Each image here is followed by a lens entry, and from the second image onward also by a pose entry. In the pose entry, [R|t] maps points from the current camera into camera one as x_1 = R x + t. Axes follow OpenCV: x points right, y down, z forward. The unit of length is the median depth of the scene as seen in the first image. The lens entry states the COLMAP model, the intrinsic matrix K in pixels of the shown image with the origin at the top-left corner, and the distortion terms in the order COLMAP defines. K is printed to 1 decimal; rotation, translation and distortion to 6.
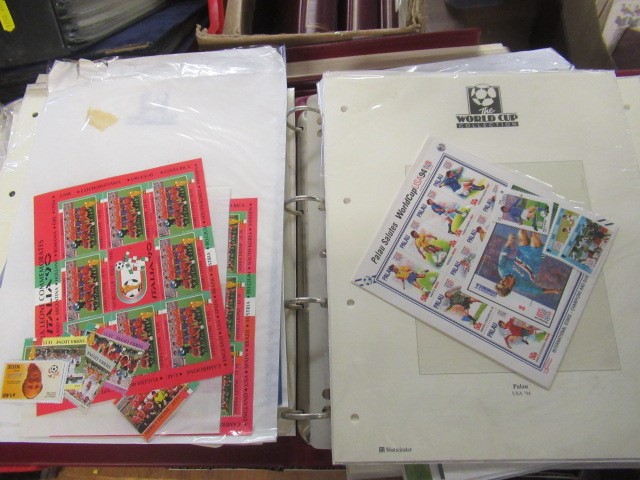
lens RADIAL K [[481.3, 0, 319.9], [0, 481.3, 241.7], [0, 0, 1]] dist [-0.000088, -0.007312]
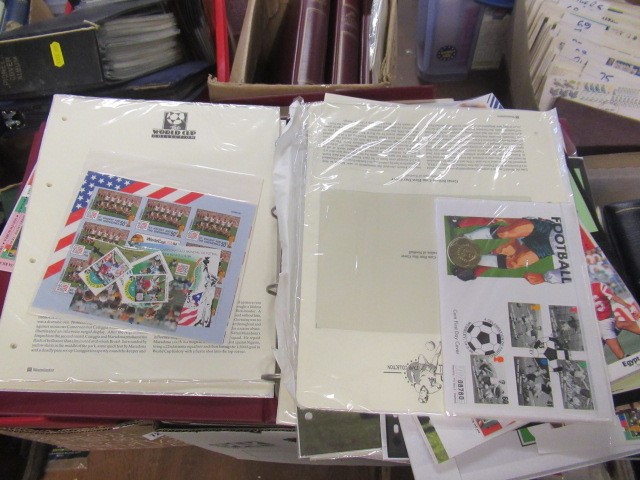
lens RADIAL K [[481.3, 0, 318.7], [0, 481.3, 242.7], [0, 0, 1]] dist [-0.000088, -0.007312]
pose [[0.998657, 0.043563, 0.028044, 0.008425], [-0.038899, 0.987993, -0.149522, 0.161601], [-0.034220, 0.148230, 0.988361, -0.174551]]
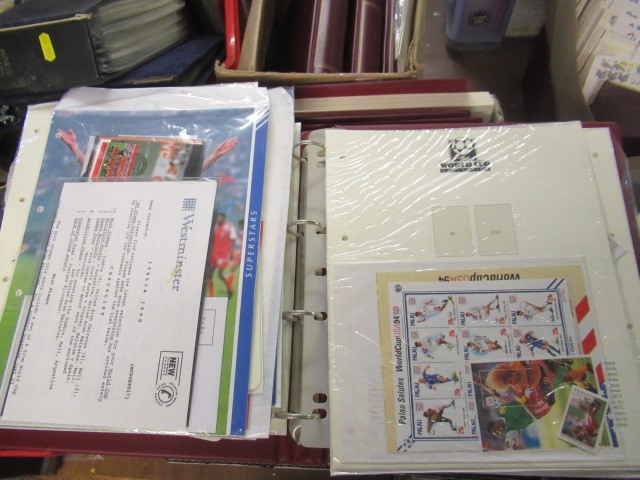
lens RADIAL K [[481.3, 0, 319.2], [0, 481.3, 240.7], [0, 0, 1]] dist [-0.000088, -0.007312]
pose [[0.998814, 0.048649, -0.001867, 0.004237], [-0.048684, 0.997917, -0.042317, -0.001430], [-0.000195, 0.042358, 0.999102, -0.100289]]
